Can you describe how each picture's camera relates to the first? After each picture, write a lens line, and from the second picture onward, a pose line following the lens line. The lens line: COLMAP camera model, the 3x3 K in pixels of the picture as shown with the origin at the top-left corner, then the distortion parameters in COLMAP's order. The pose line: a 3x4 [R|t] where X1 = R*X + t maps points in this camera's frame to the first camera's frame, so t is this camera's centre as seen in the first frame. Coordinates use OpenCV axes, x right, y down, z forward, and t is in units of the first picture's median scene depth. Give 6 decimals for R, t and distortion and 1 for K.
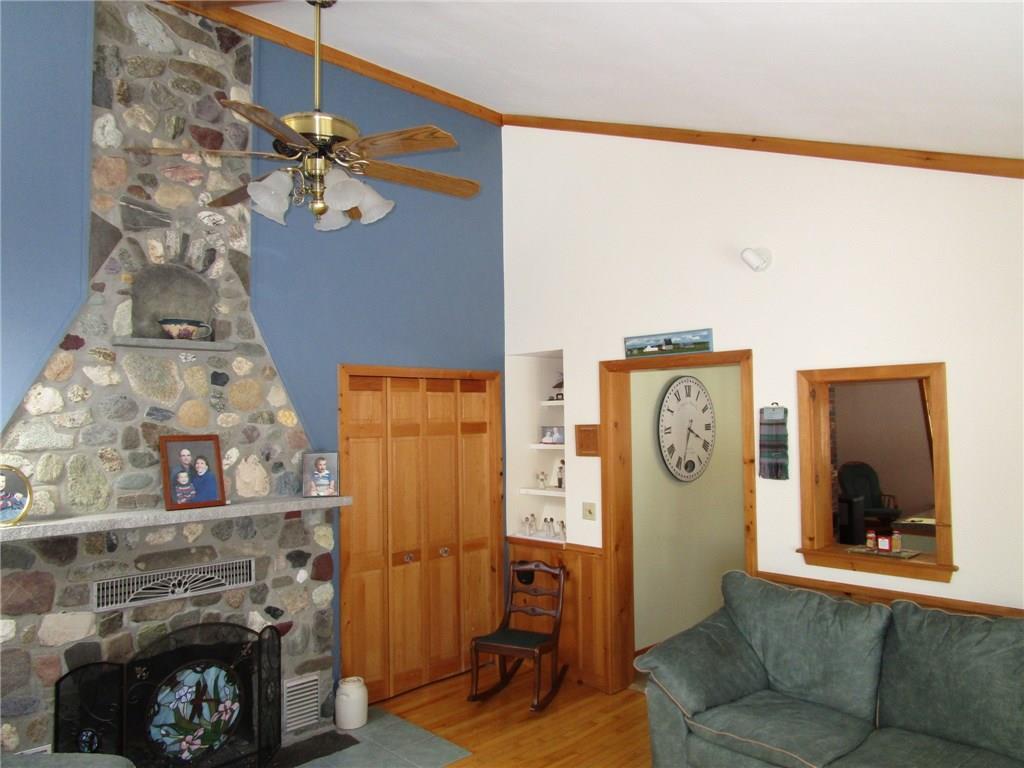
lens RADIAL K [[723.7, 0, 511.2], [0, 723.7, 377.9], [0, 0, 1]] dist [-0.034033, 0.008626]
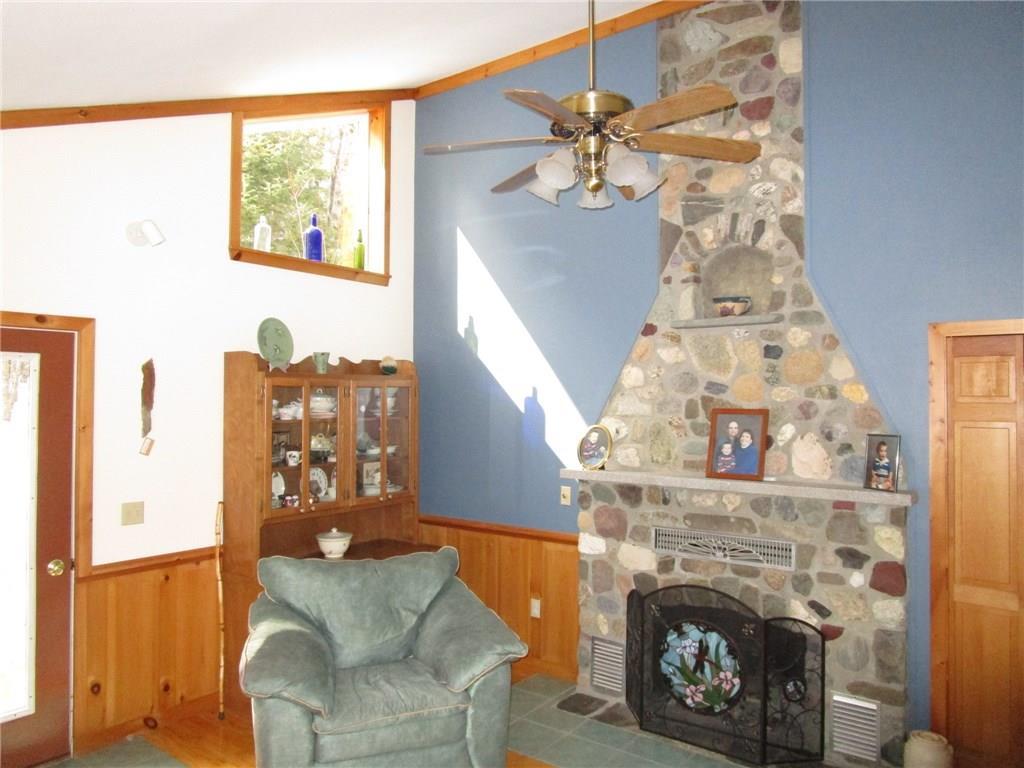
lens RADIAL K [[723.7, 0, 511.2], [0, 723.7, 377.9], [0, 0, 1]] dist [-0.034033, 0.008626]
pose [[0.147618, -0.010973, -0.988984, 0.528875], [0.047310, 0.998872, -0.004021, 0.024784], [0.987912, -0.046196, 0.147971, 0.530138]]
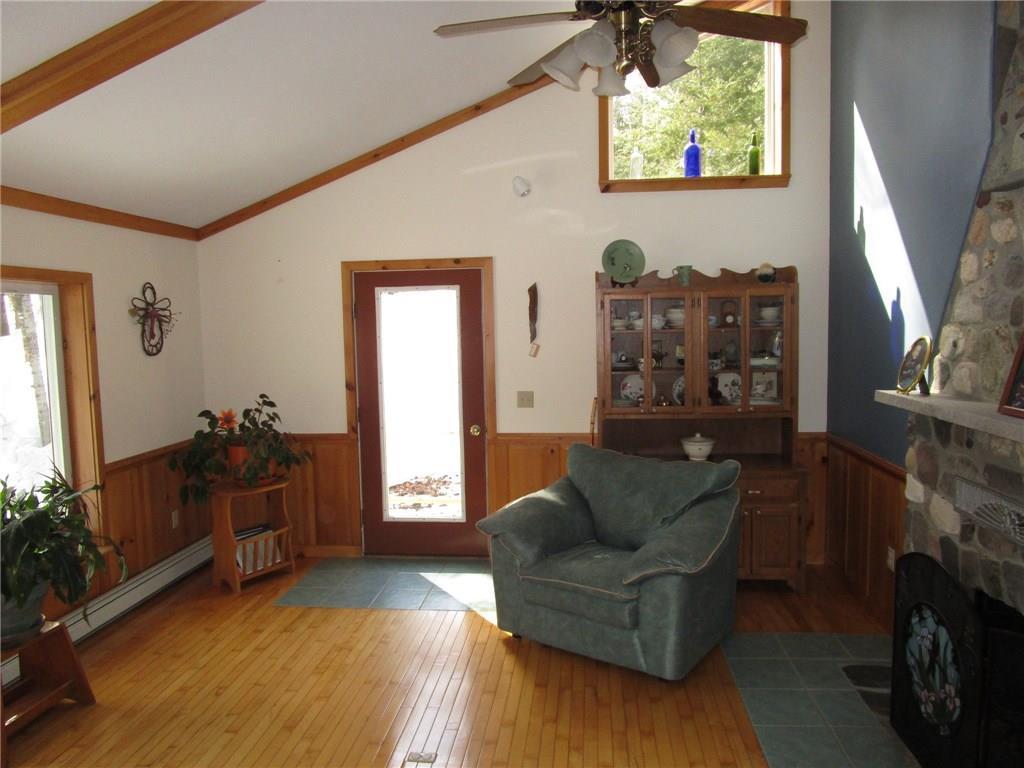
lens RADIAL K [[723.7, 0, 511.2], [0, 723.7, 377.9], [0, 0, 1]] dist [-0.034033, 0.008626]
pose [[-0.772661, 0.079454, -0.629827, 0.336446], [0.065751, 0.996817, 0.045088, 0.081410], [0.631405, -0.006574, -0.775426, 1.190783]]
